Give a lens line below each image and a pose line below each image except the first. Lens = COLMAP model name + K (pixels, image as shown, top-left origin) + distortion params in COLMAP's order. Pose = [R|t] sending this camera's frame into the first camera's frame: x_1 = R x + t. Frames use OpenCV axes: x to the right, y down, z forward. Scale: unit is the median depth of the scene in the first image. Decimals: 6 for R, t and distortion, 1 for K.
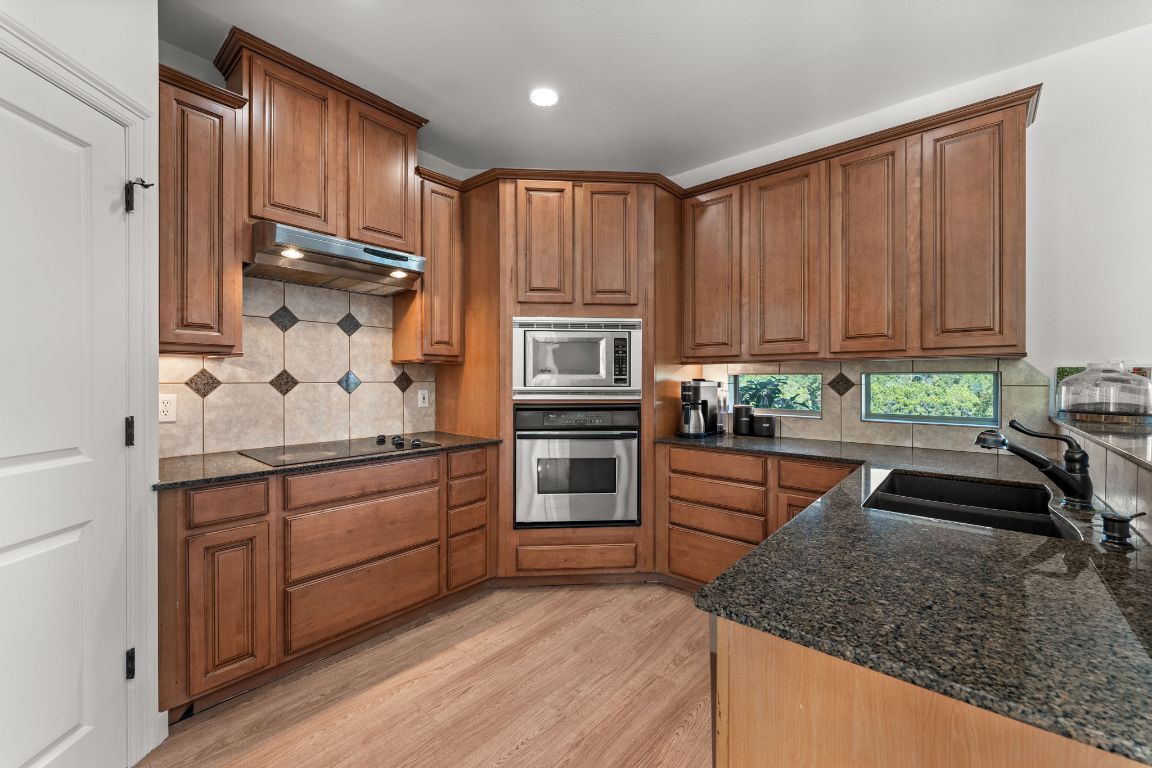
lens RADIAL K [[465.0, 0, 576.1], [0, 465.0, 381.4], [0, 0, 1]] dist [0.000701, 0.000062]
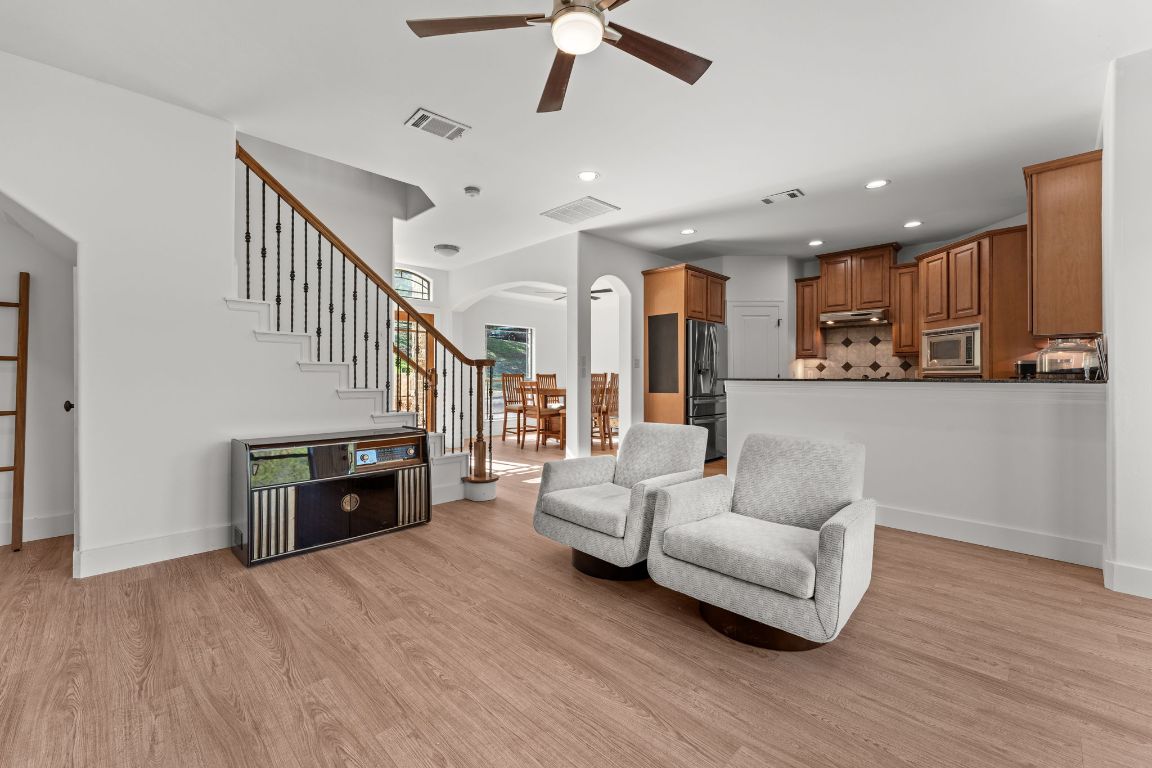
lens RADIAL K [[465.0, 0, 577.7], [0, 465.0, 375.0], [0, 0, 1]] dist [0.000701, 0.000062]
pose [[-0.079487, -0.004304, -0.996827, 1.901527], [-0.000751, 0.999991, -0.004258, 0.054324], [0.996836, 0.000410, -0.079490, -0.272509]]
